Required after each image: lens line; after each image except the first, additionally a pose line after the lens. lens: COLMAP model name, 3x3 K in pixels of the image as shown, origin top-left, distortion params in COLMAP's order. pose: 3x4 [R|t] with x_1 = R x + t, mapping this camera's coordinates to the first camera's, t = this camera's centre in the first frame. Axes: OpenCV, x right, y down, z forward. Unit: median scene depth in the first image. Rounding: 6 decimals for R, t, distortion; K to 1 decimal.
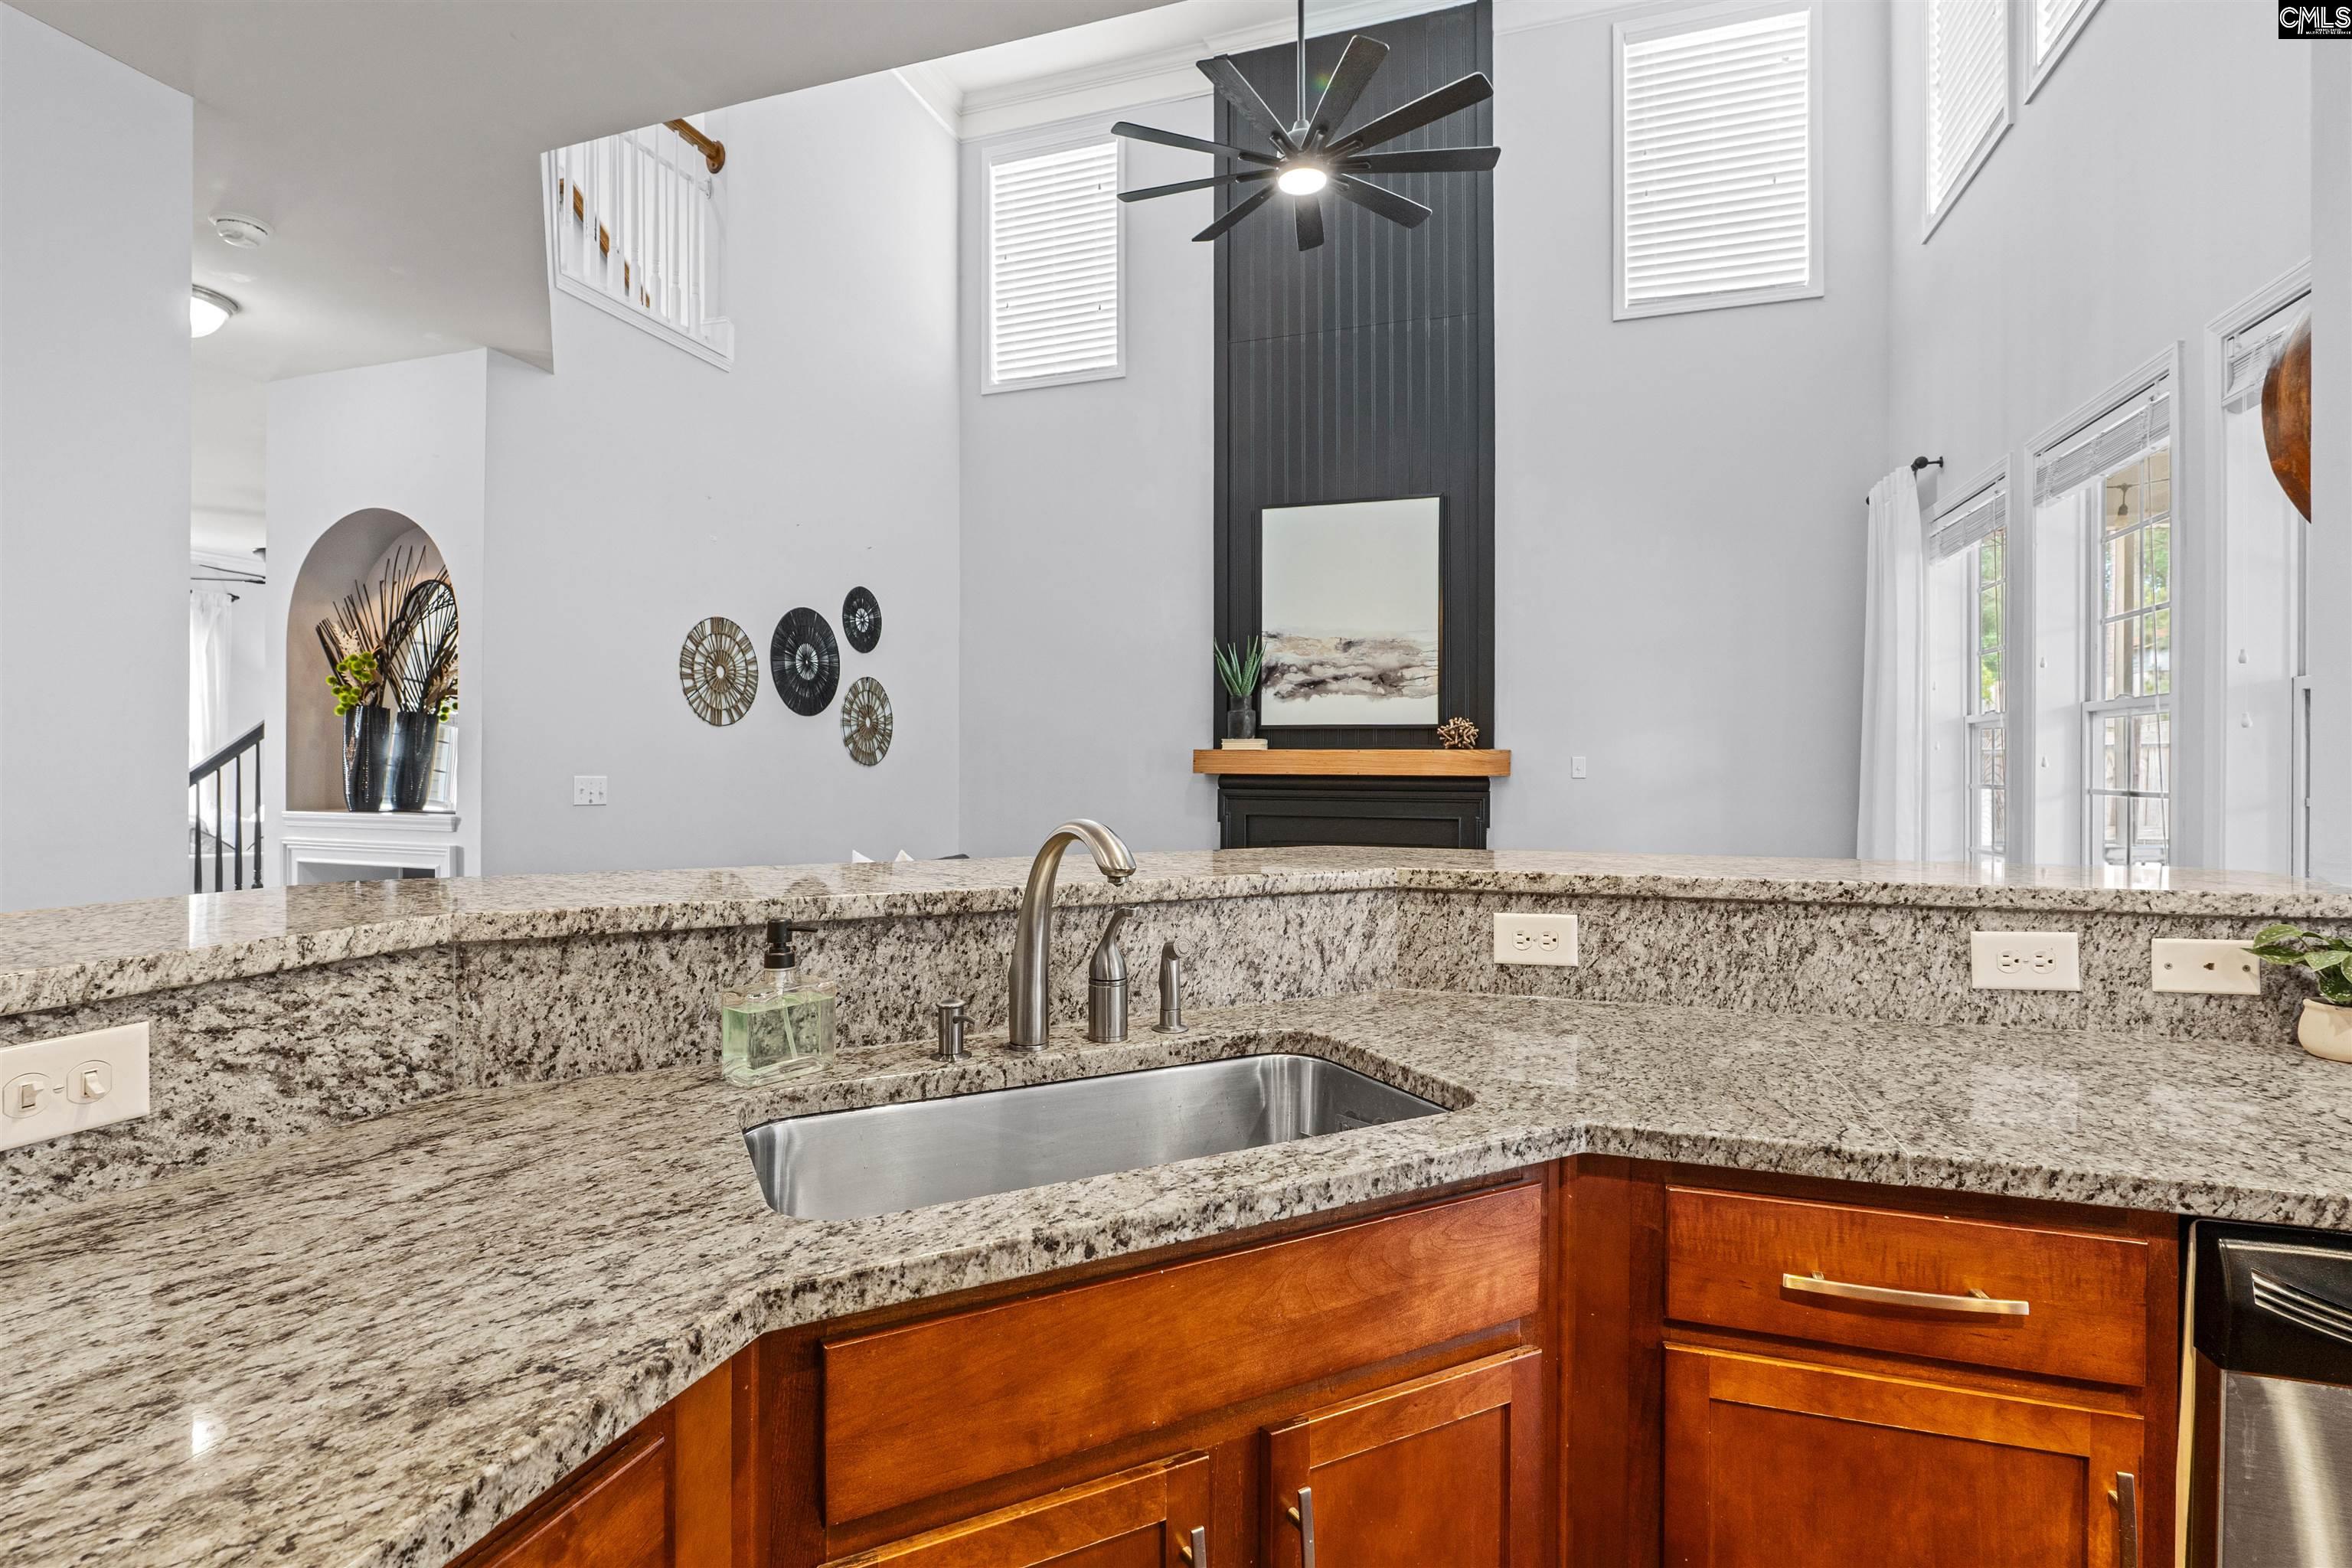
lens RADIAL K [[1083.6, 0, 1173.2], [0, 1083.6, 768.6], [0, 0, 1]] dist [-0.009061, 0.000267]
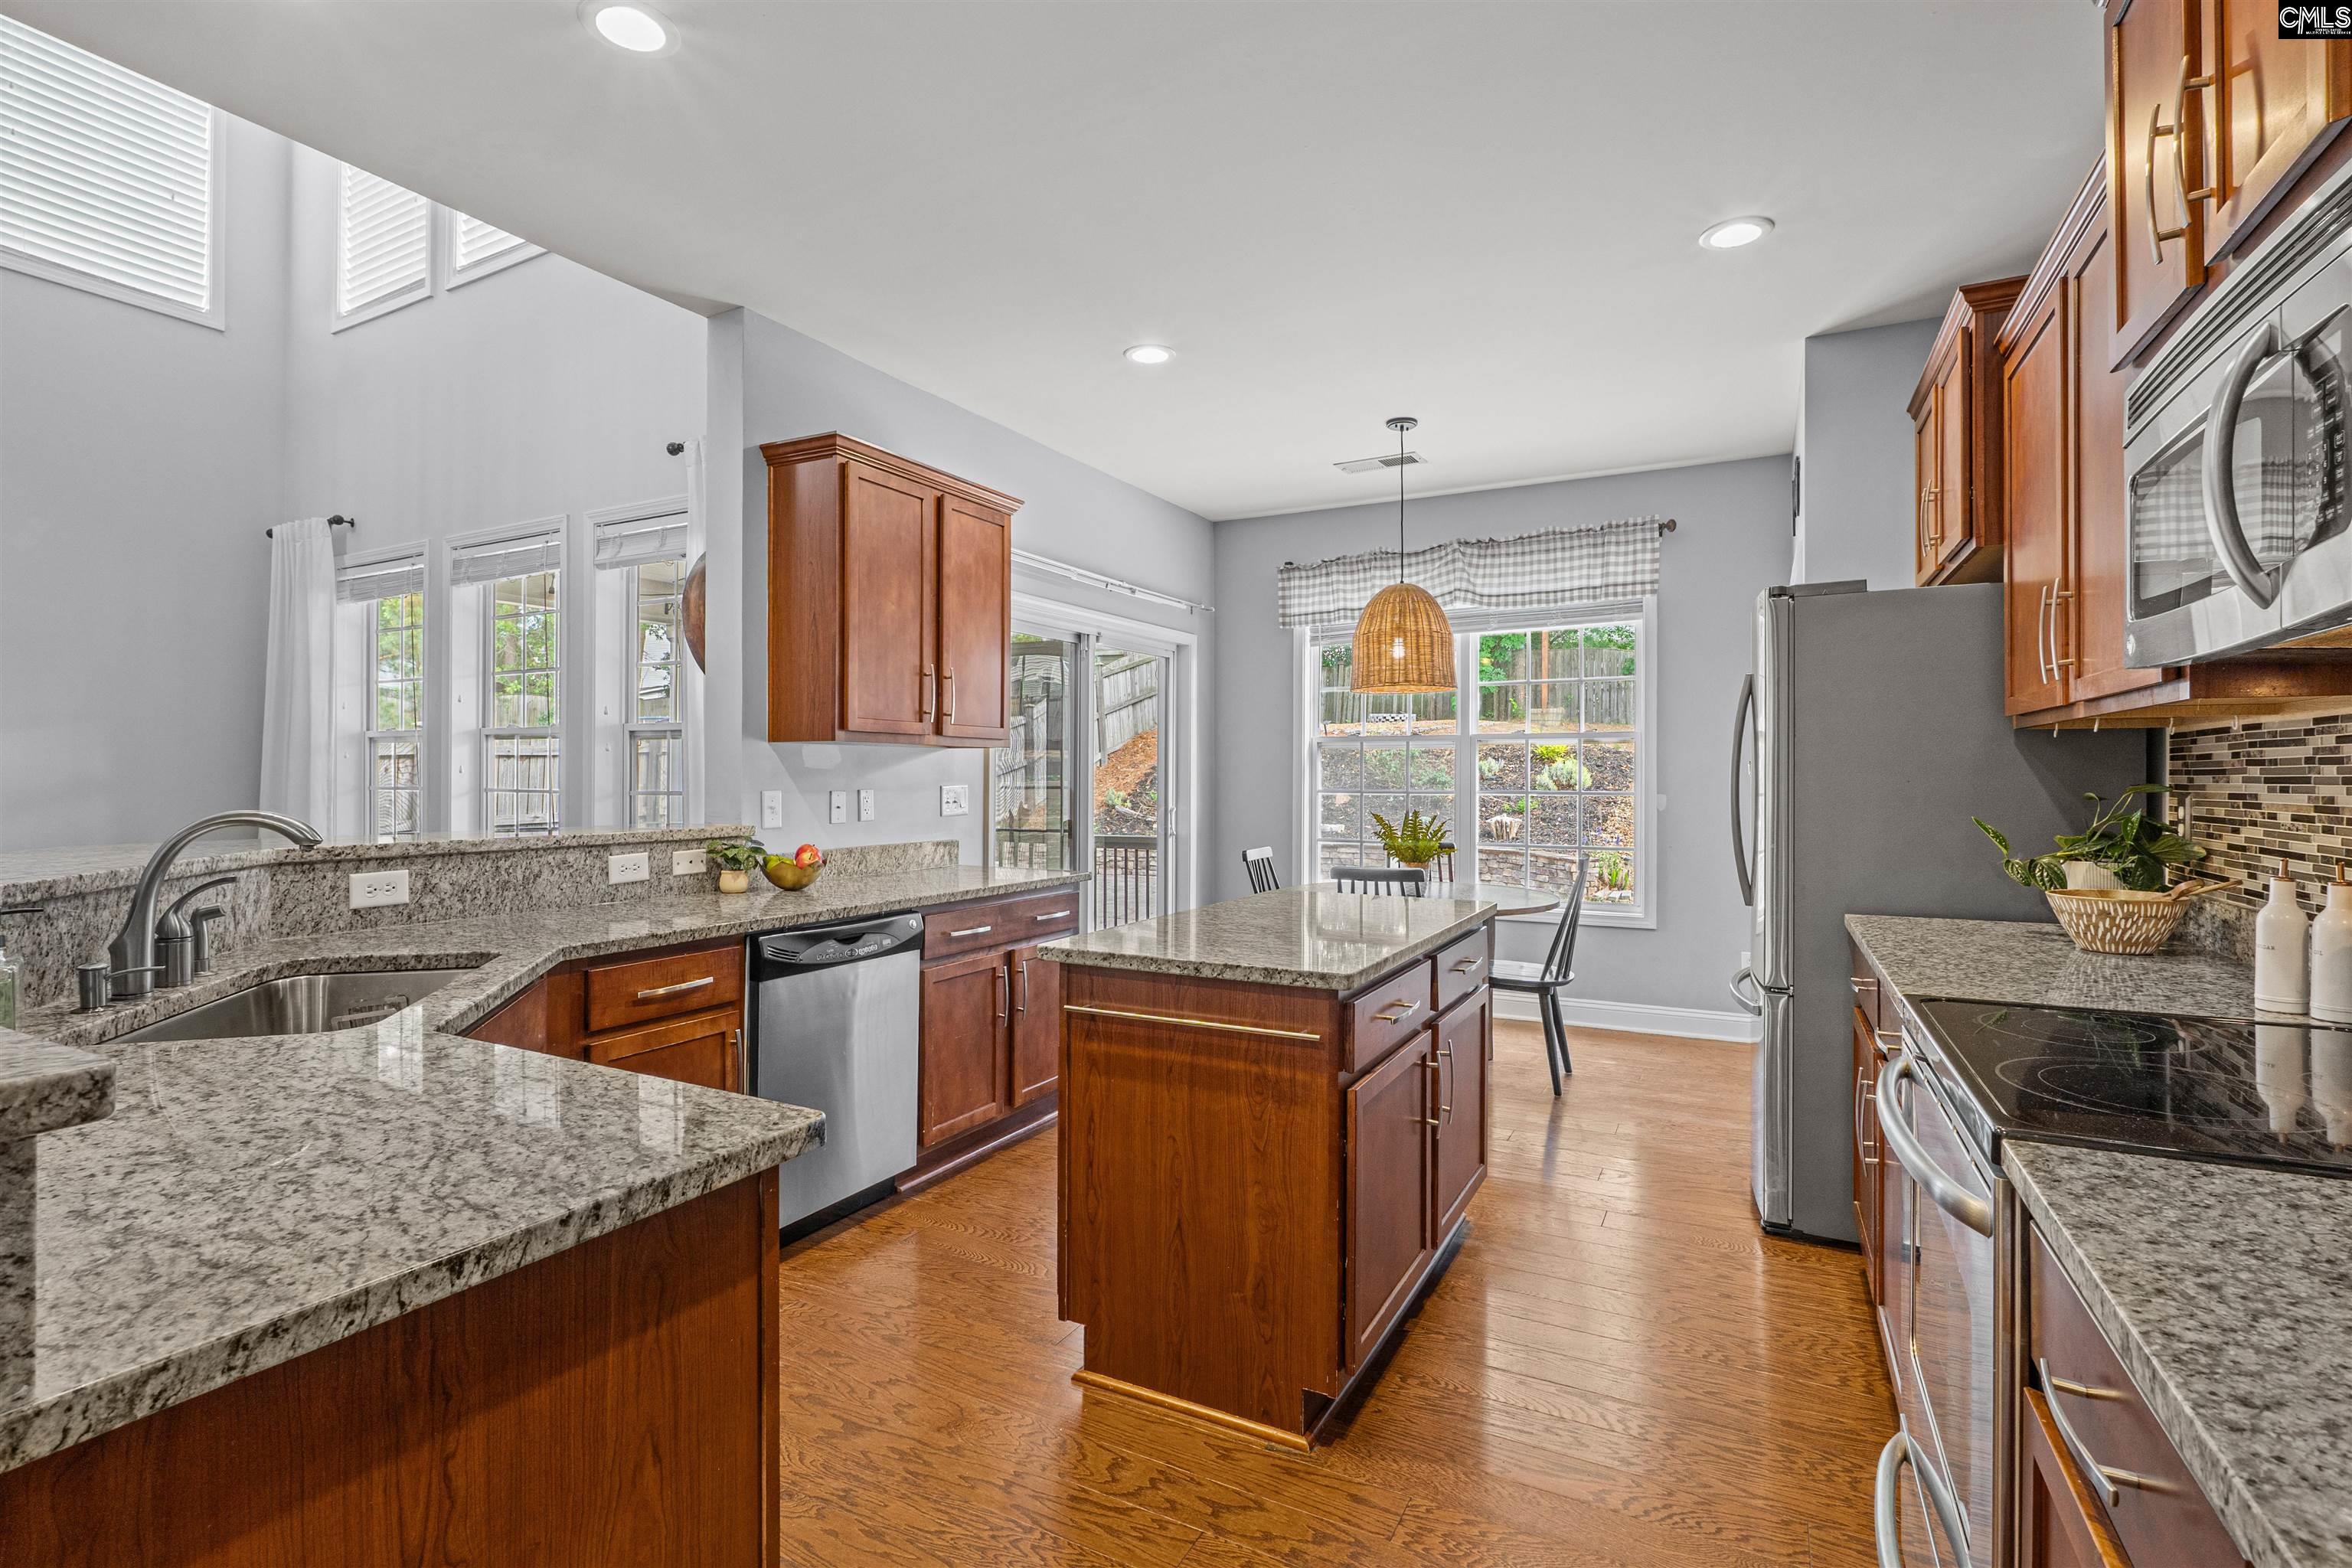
lens RADIAL K [[1083.6, 0, 1175.9], [0, 1083.6, 774.6], [0, 0, 1]] dist [-0.009061, 0.000267]
pose [[0.153979, 0.001306, 0.988073, -0.990042], [-0.003333, 0.999994, -0.000802, -0.002266], [-0.988068, -0.003169, 0.153983, -0.319101]]
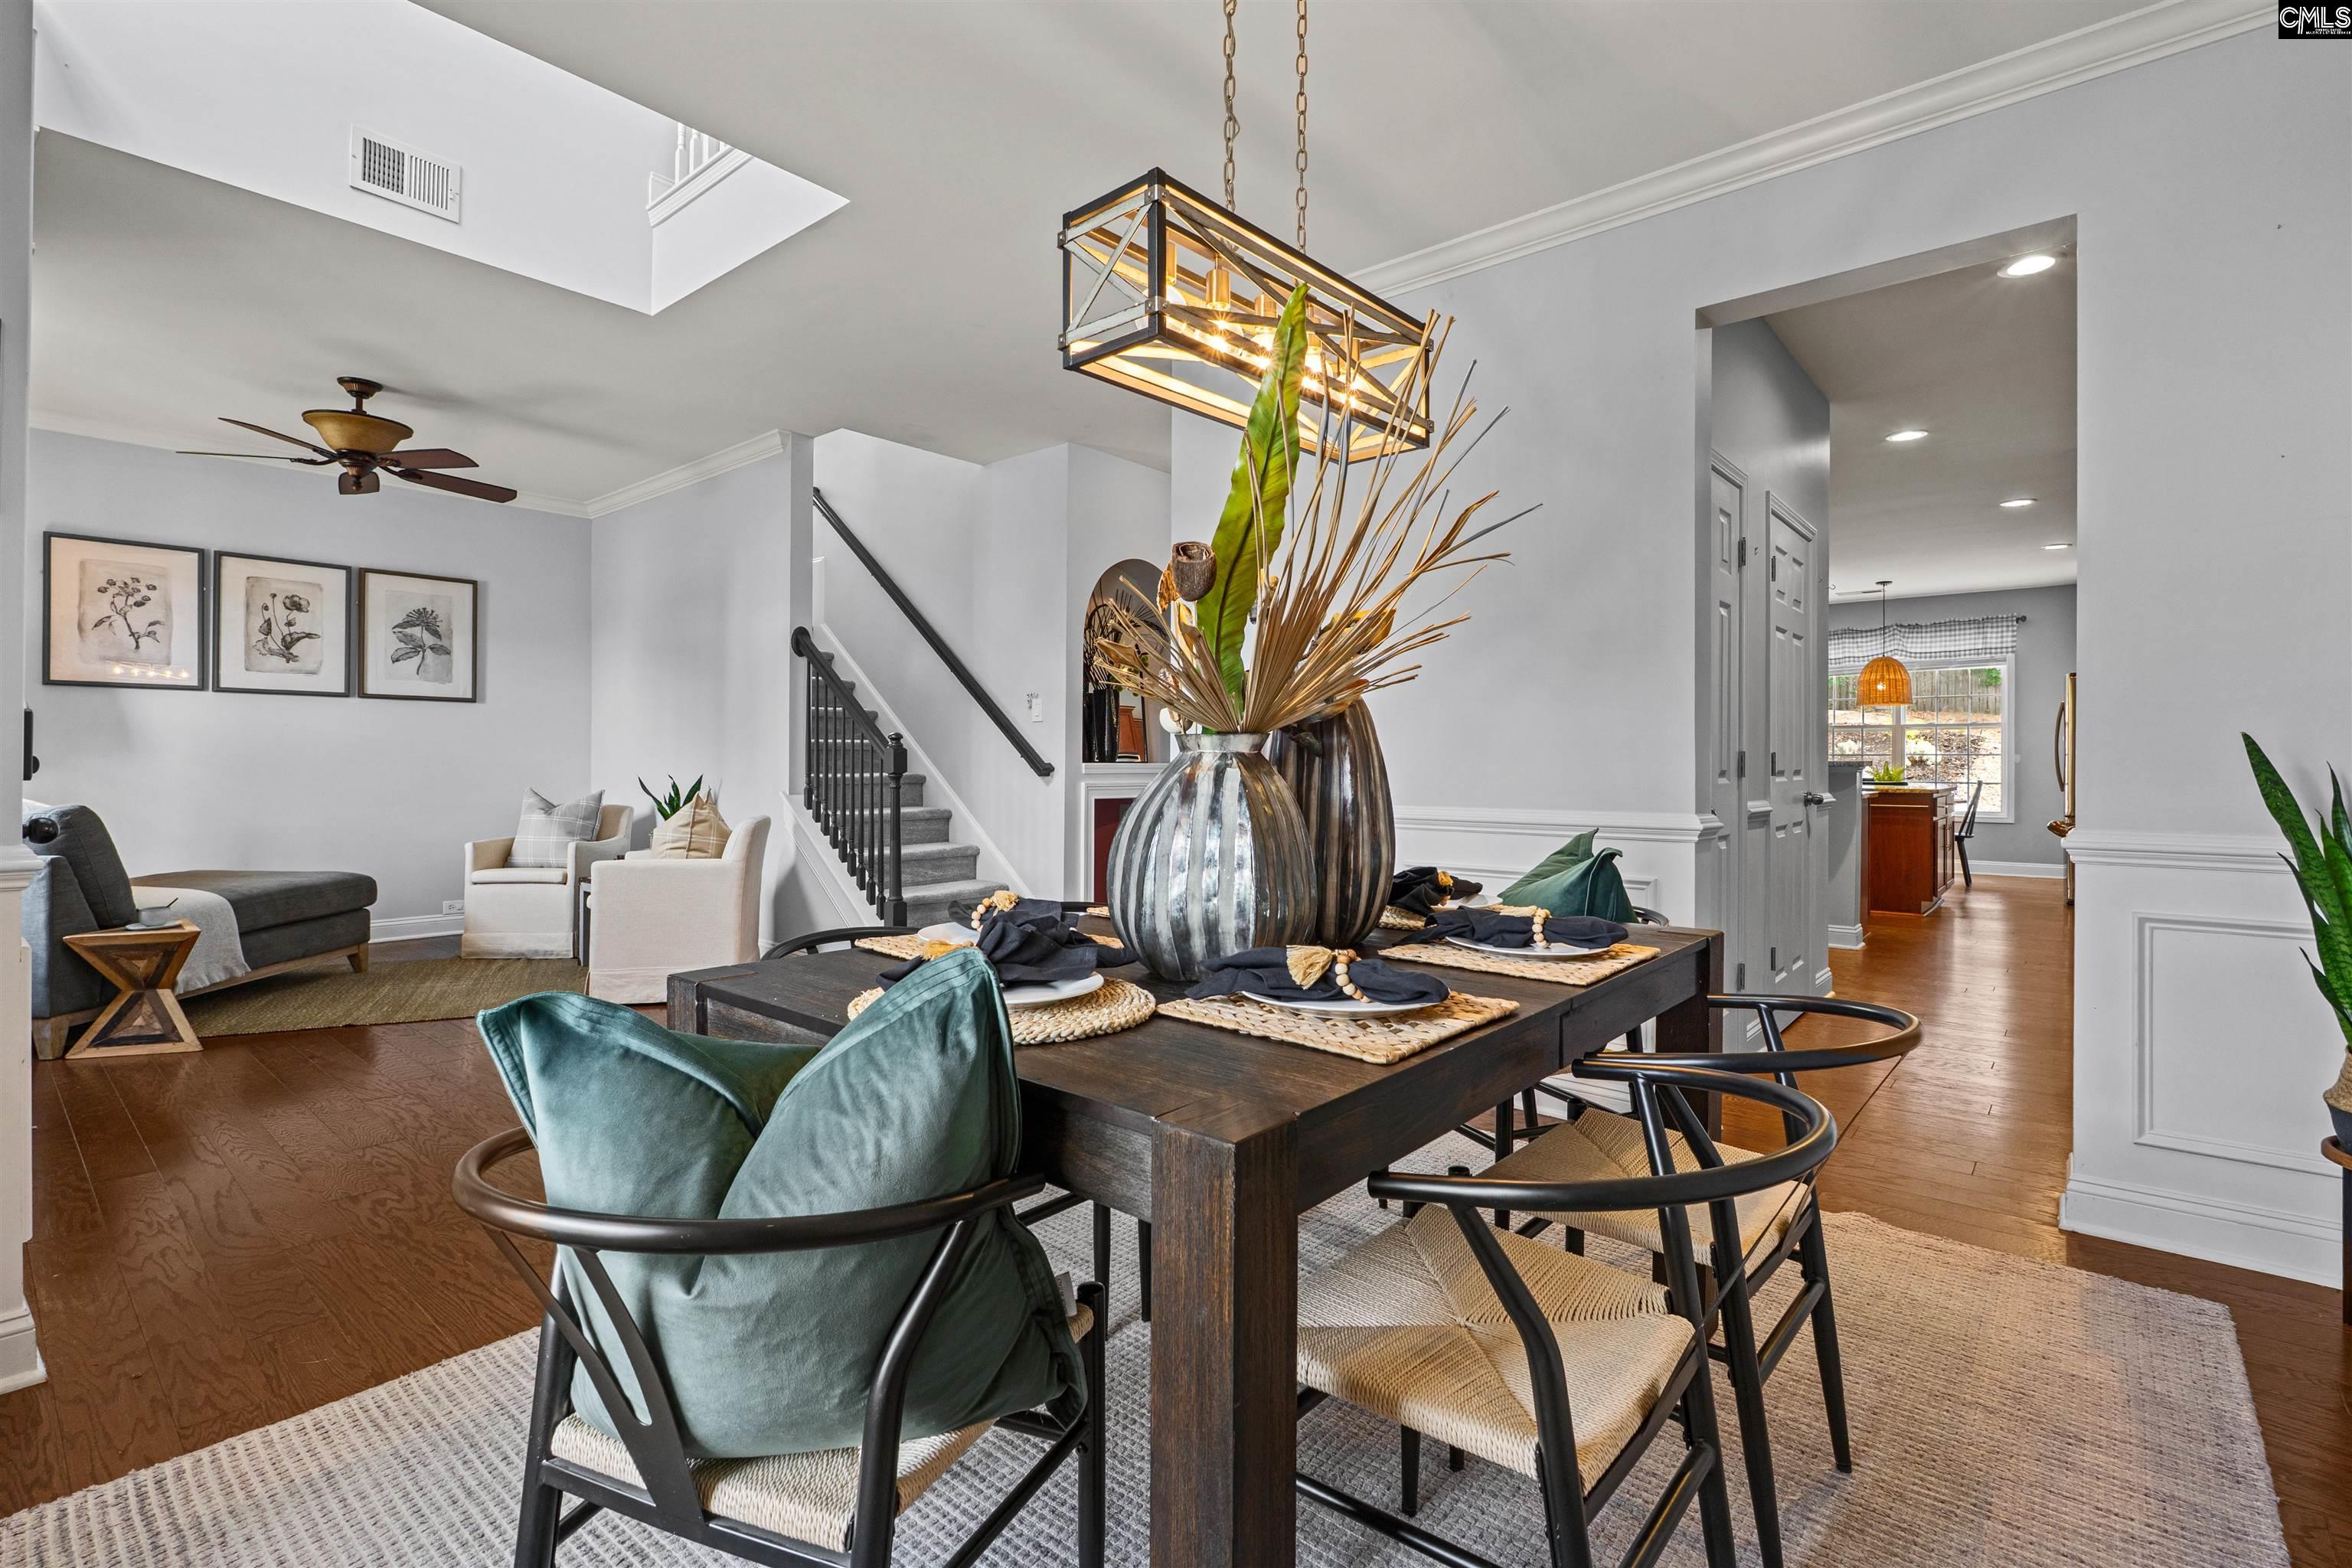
lens RADIAL K [[1083.6, 0, 1171.5], [0, 1083.6, 770.2], [0, 0, 1]] dist [-0.009061, 0.000267]
pose [[0.370657, -0.005807, 0.928751, -3.138938], [-0.000003, 0.999980, 0.006253, 0.049276], [-0.928770, -0.002321, 0.370650, 0.345781]]
